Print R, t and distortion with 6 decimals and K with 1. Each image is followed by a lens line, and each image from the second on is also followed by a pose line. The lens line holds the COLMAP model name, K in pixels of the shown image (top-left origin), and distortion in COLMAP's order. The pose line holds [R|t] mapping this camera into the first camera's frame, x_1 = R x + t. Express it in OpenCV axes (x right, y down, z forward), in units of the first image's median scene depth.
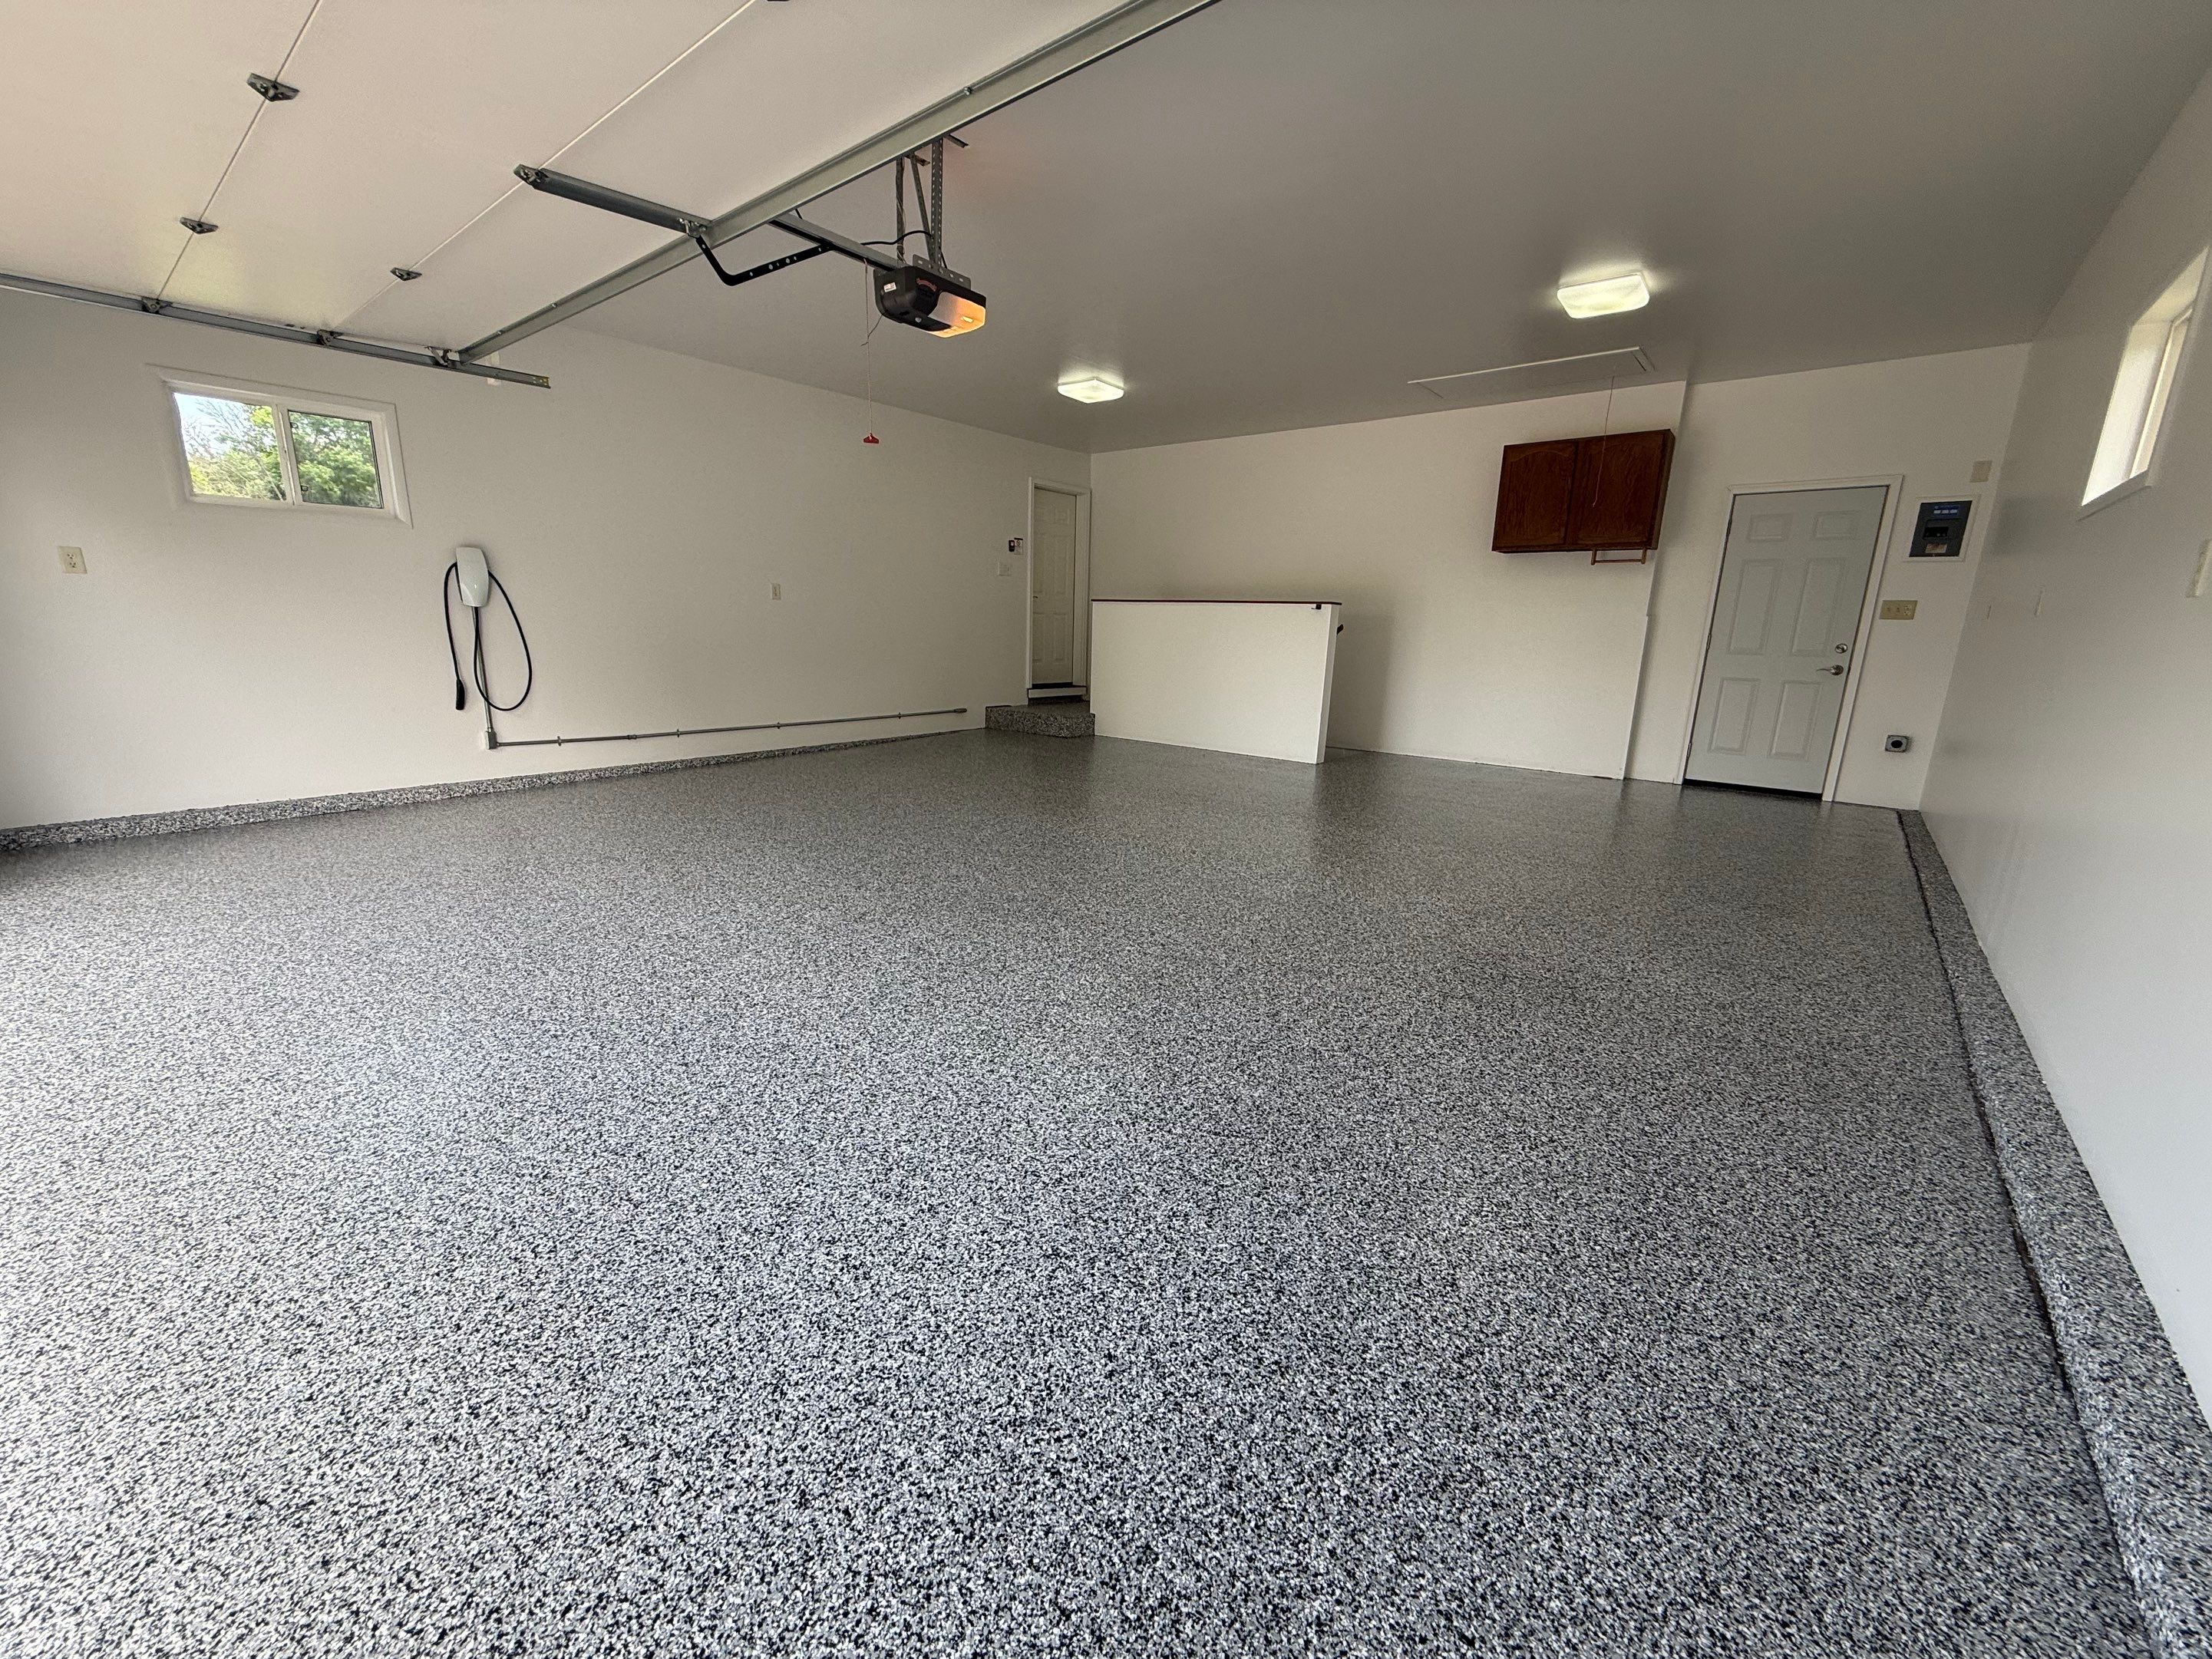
lens RADIAL K [[882.0, 0, 1095.6], [0, 882.0, 827.2], [0, 0, 1]] dist [0.000980, 0.000013]
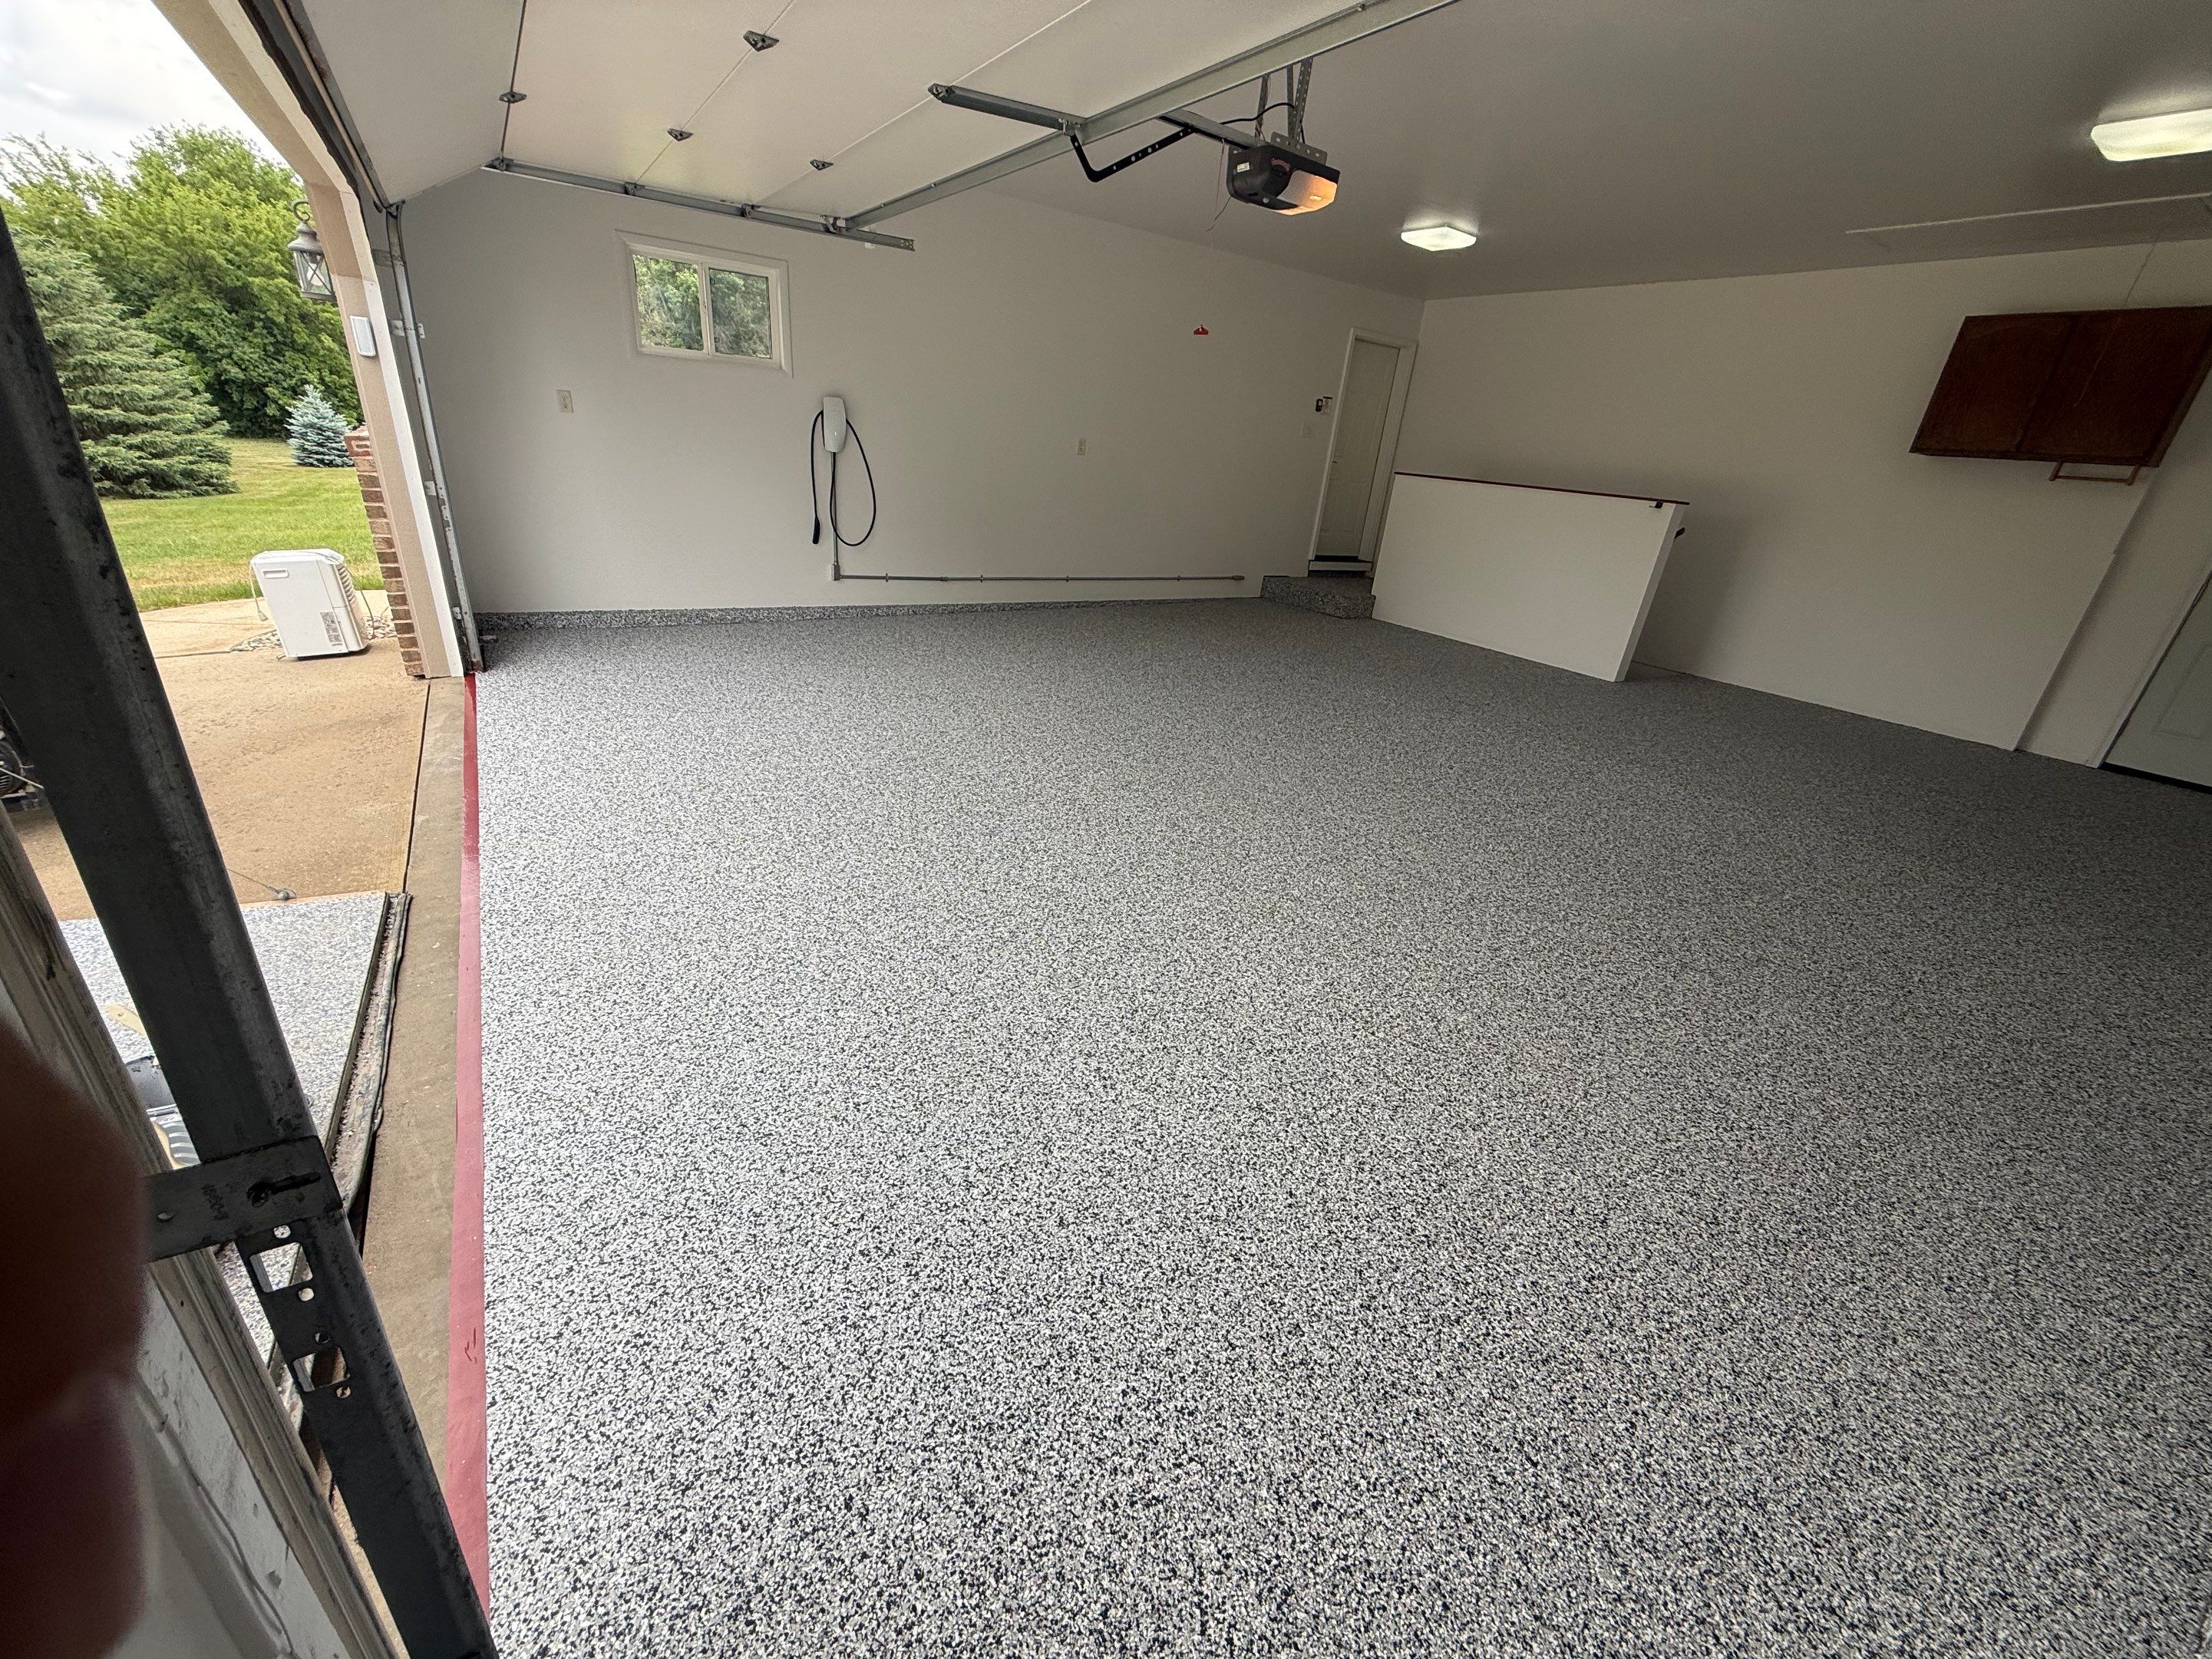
lens RADIAL K [[882.0, 0, 1097.0], [0, 882.0, 824.8], [0, 0, 1]] dist [0.000980, 0.000013]
pose [[0.951657, 0.174624, -0.252697, -0.010579], [-0.130736, 0.974715, 0.181215, -0.056965], [0.277952, -0.139418, 0.950424, -0.107344]]
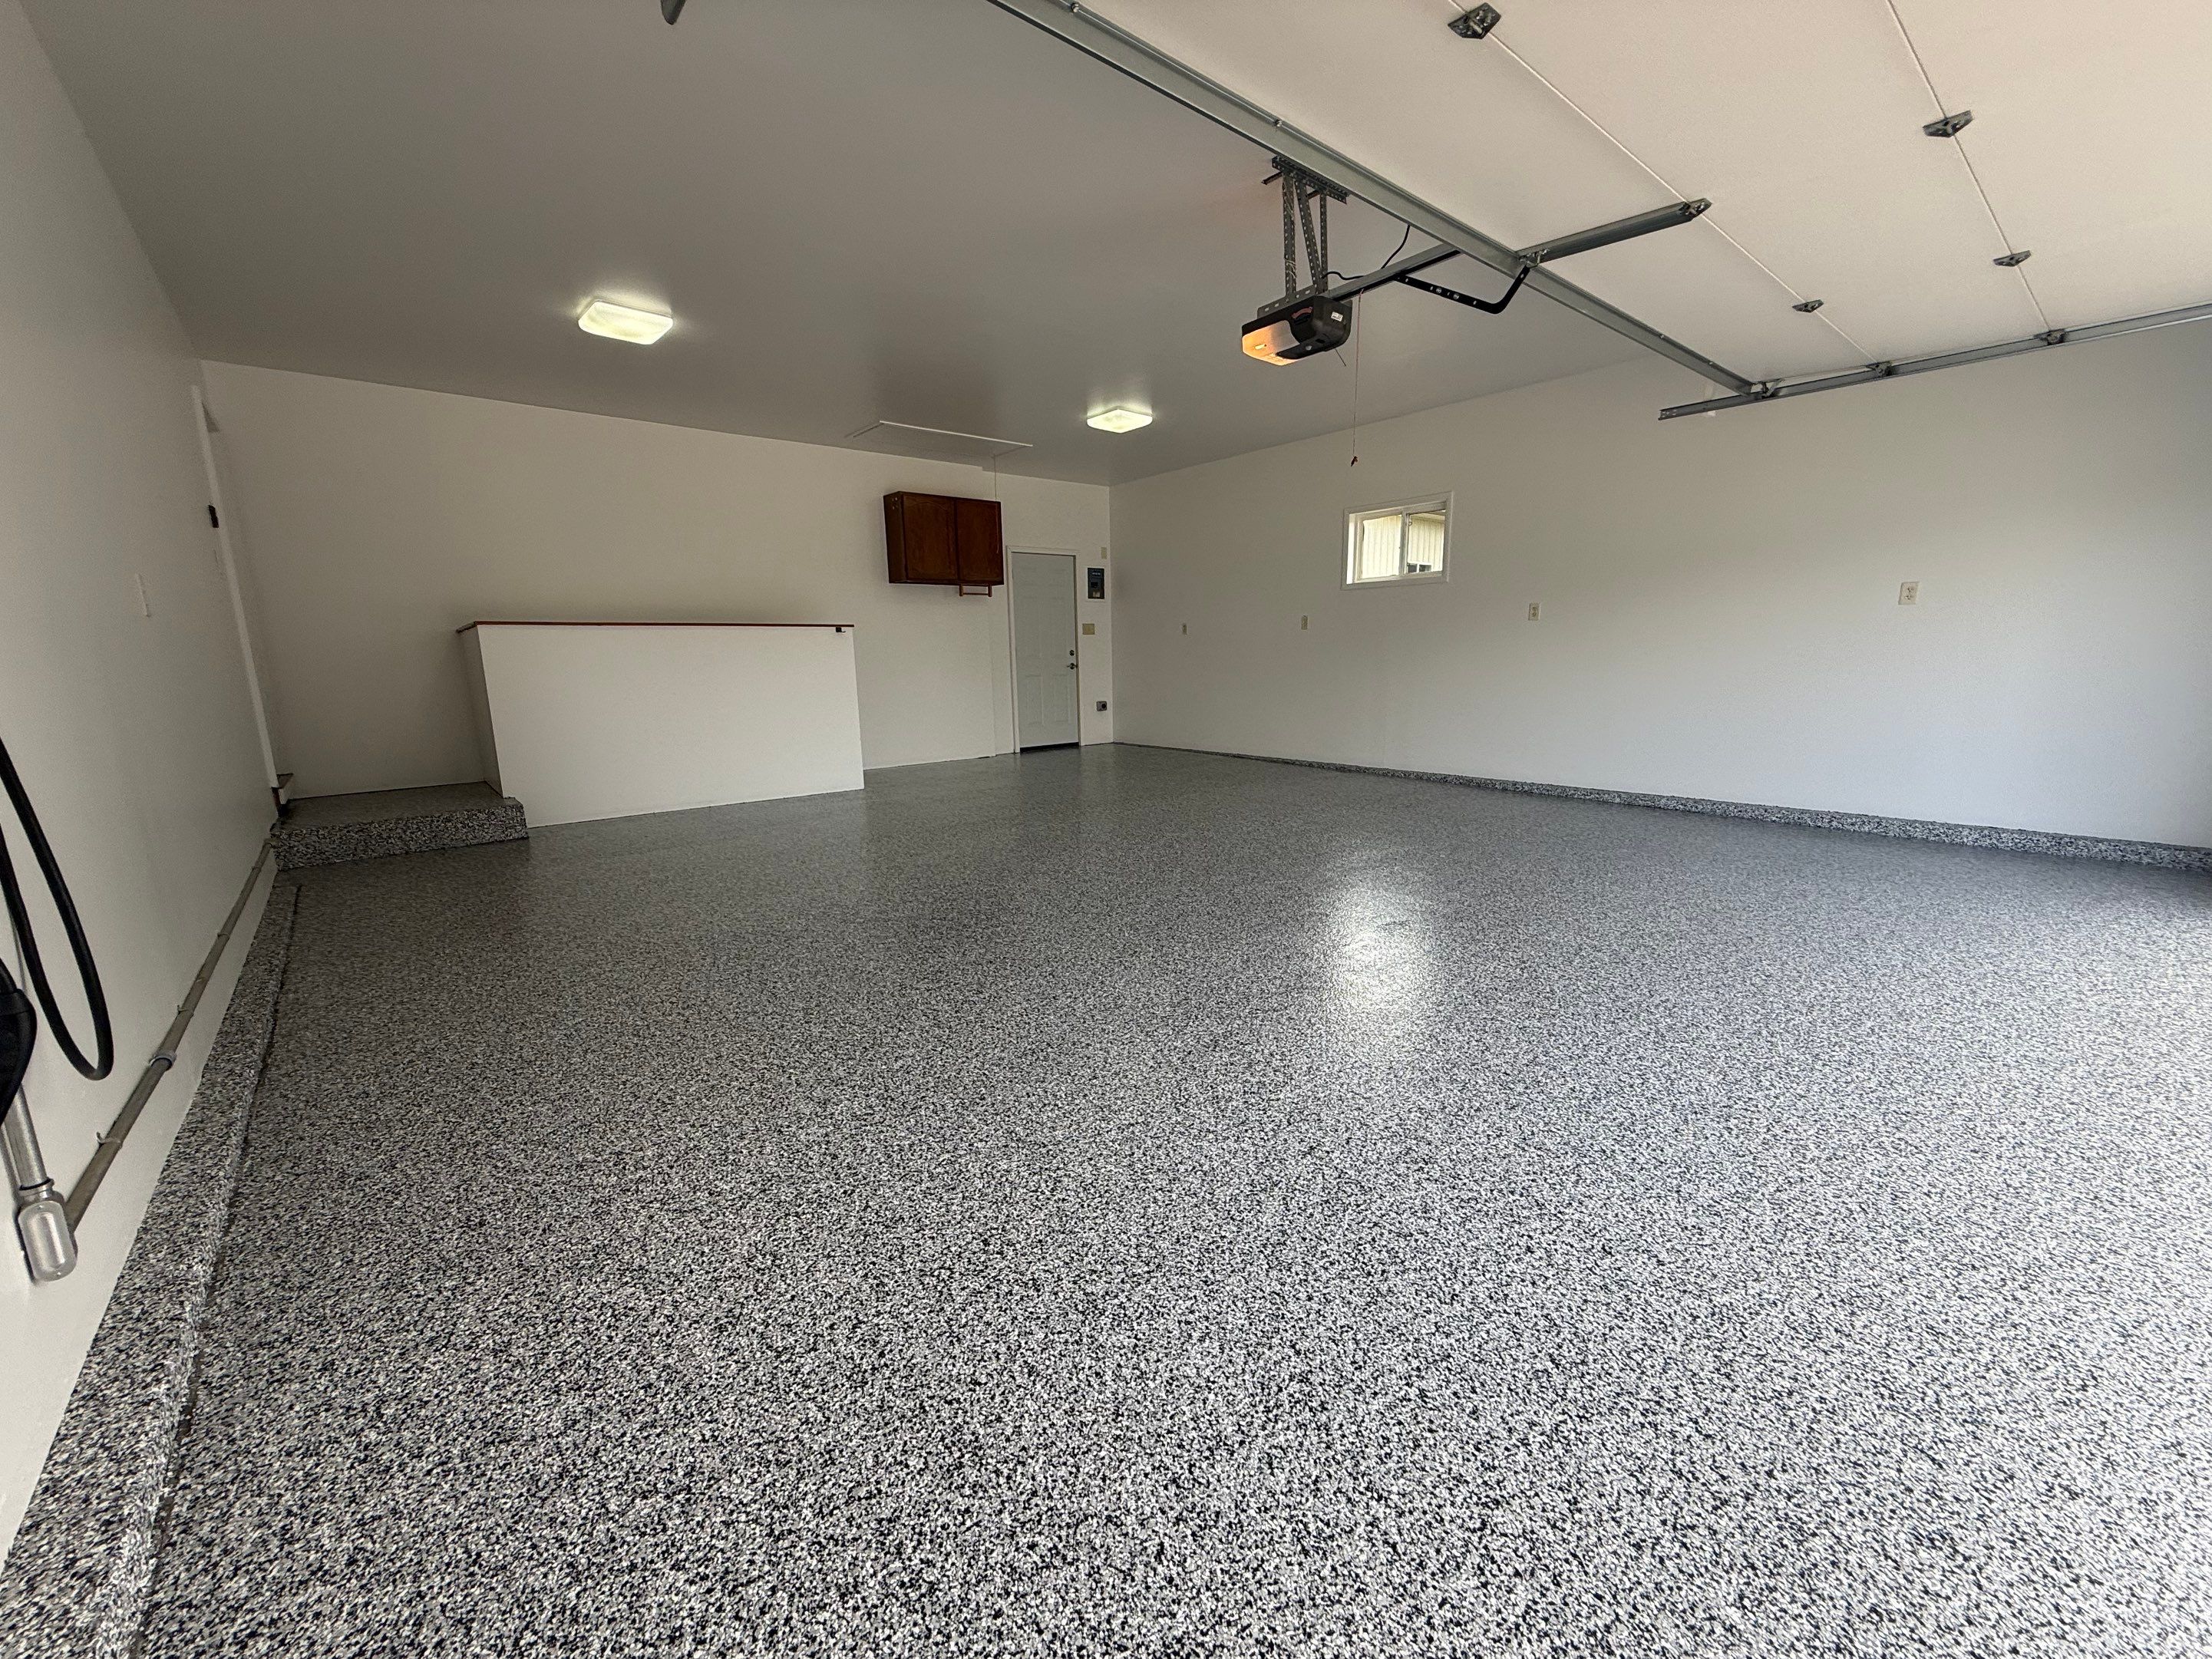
lens RADIAL K [[882.0, 0, 1109.4], [0, 882.0, 821.5], [0, 0, 1]] dist [0.000980, 0.000013]
pose [[0.180998, -0.213422, 0.960047, -1.601968], [0.248356, 0.954451, 0.165355, -0.326423], [-0.951609, 0.208505, 0.225758, 1.309832]]
